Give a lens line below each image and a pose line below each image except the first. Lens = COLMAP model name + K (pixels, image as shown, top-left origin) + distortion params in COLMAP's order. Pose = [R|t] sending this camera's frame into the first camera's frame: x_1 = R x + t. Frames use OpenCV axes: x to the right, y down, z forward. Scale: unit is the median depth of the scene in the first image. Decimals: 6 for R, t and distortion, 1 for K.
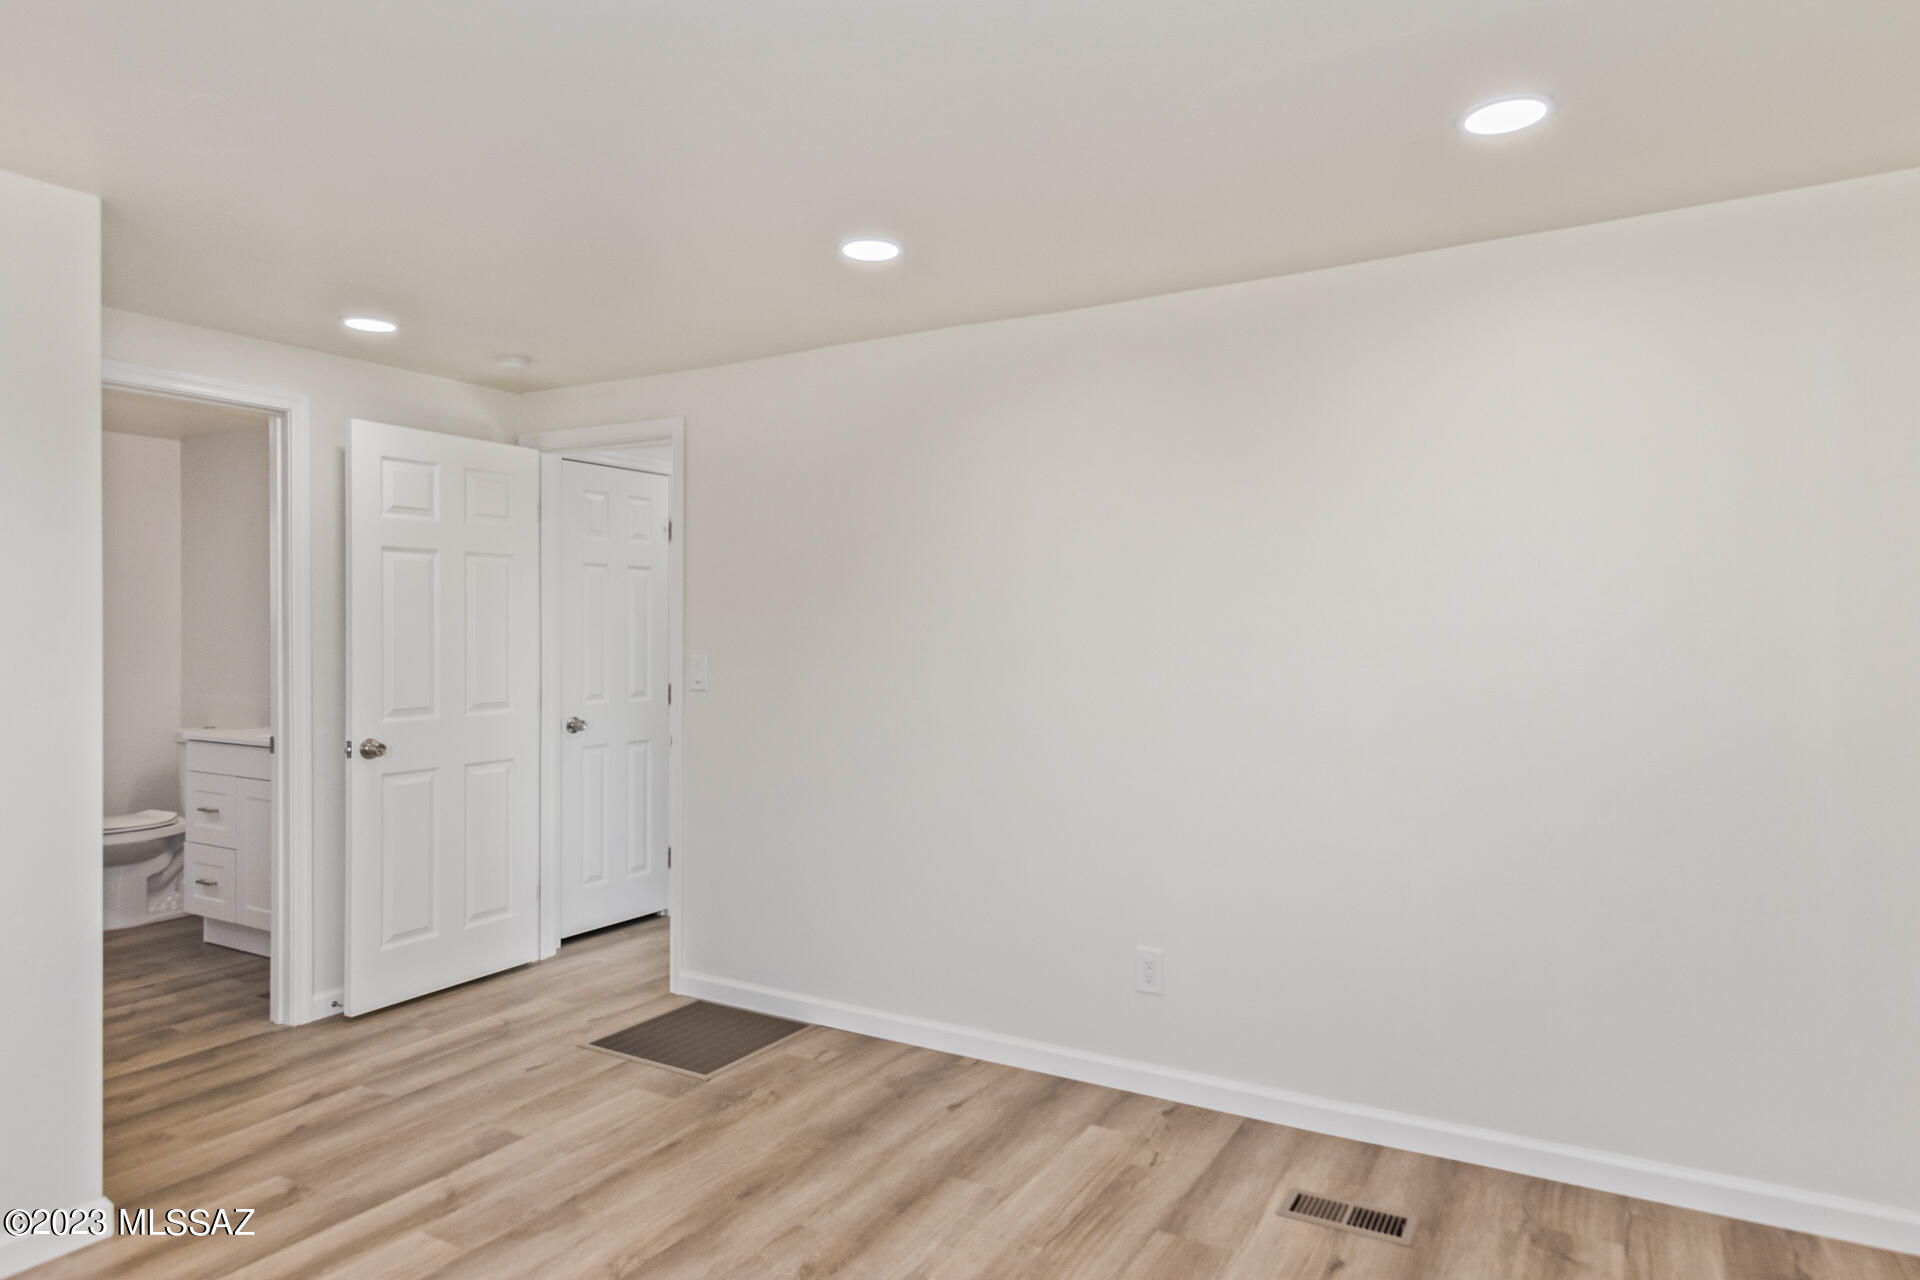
lens RADIAL K [[1158.5, 0, 970.0], [0, 1158.5, 633.7], [0, 0, 1]] dist [0.023601, -0.004346]
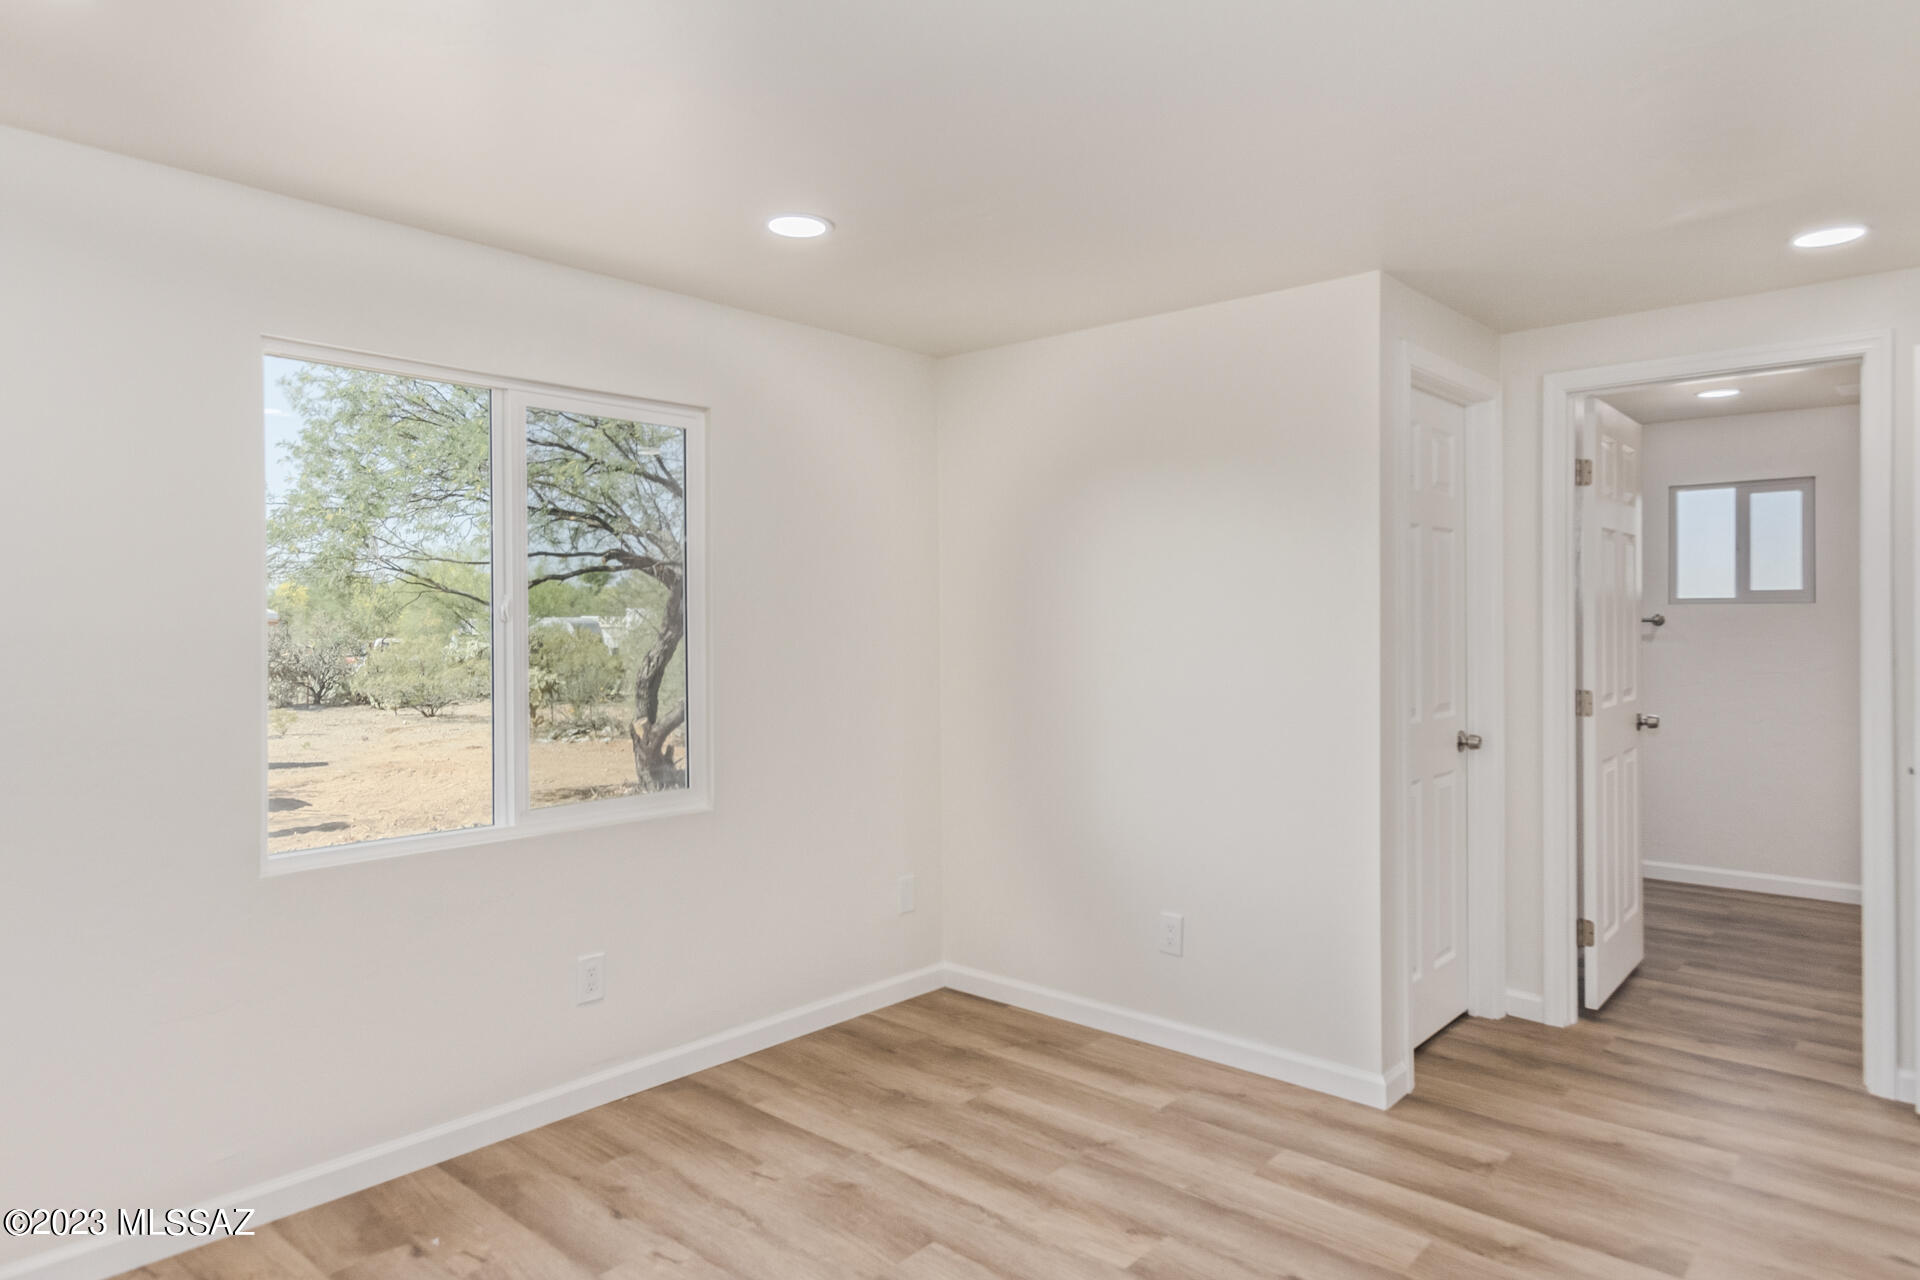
lens RADIAL K [[1158.5, 0, 971.1], [0, 1158.5, 631.7], [0, 0, 1]] dist [0.023601, -0.004346]
pose [[-0.184047, 0.016432, -0.982780, 0.441580], [-0.002967, 0.999846, 0.017273, -0.005509], [0.982913, 0.006095, -0.183970, 0.657164]]
